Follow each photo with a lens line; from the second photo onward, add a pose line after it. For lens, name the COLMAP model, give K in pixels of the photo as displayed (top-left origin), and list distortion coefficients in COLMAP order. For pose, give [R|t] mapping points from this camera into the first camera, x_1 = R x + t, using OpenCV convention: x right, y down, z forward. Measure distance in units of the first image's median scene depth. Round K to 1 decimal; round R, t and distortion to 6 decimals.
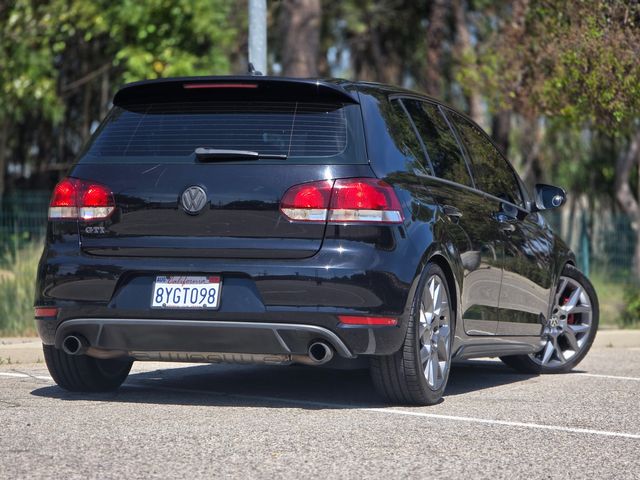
lens RADIAL K [[2158.1, 0, 320.0], [0, 2158.1, 240.0], [0, 0, 1]] dist [0.218372, 1.869543]
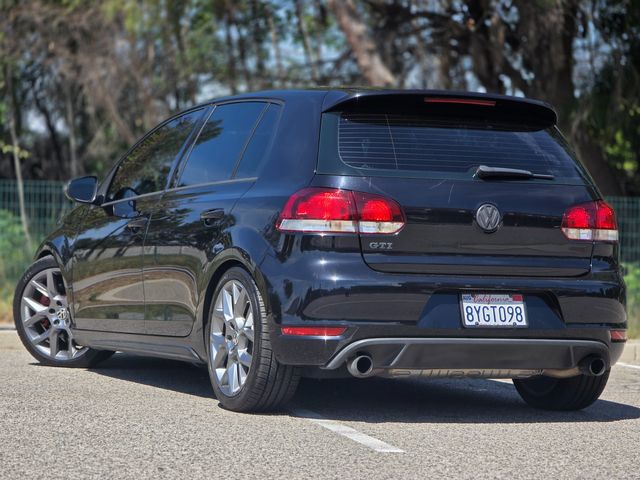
lens RADIAL K [[2158.1, 0, 320.0], [0, 2158.1, 240.0], [0, 0, 1]] dist [0.218372, 1.869543]
pose [[0.723247, 0.011044, 0.690501, -0.801887], [-0.018317, 0.999827, 0.003195, -0.009981], [-0.690346, -0.014958, 0.723324, 0.331685]]
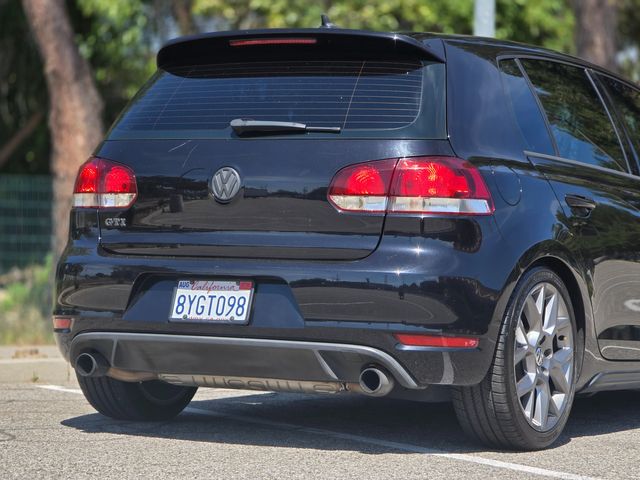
lens RADIAL K [[2158.1, 0, 320.0], [0, 2158.1, 240.0], [0, 0, 1]] dist [0.218372, 1.869543]
pose [[0.983002, 0.007921, -0.183421, 0.120609], [-0.008213, 0.999966, -0.000832, 0.002155], [0.183409, 0.002324, 0.983034, 0.228796]]
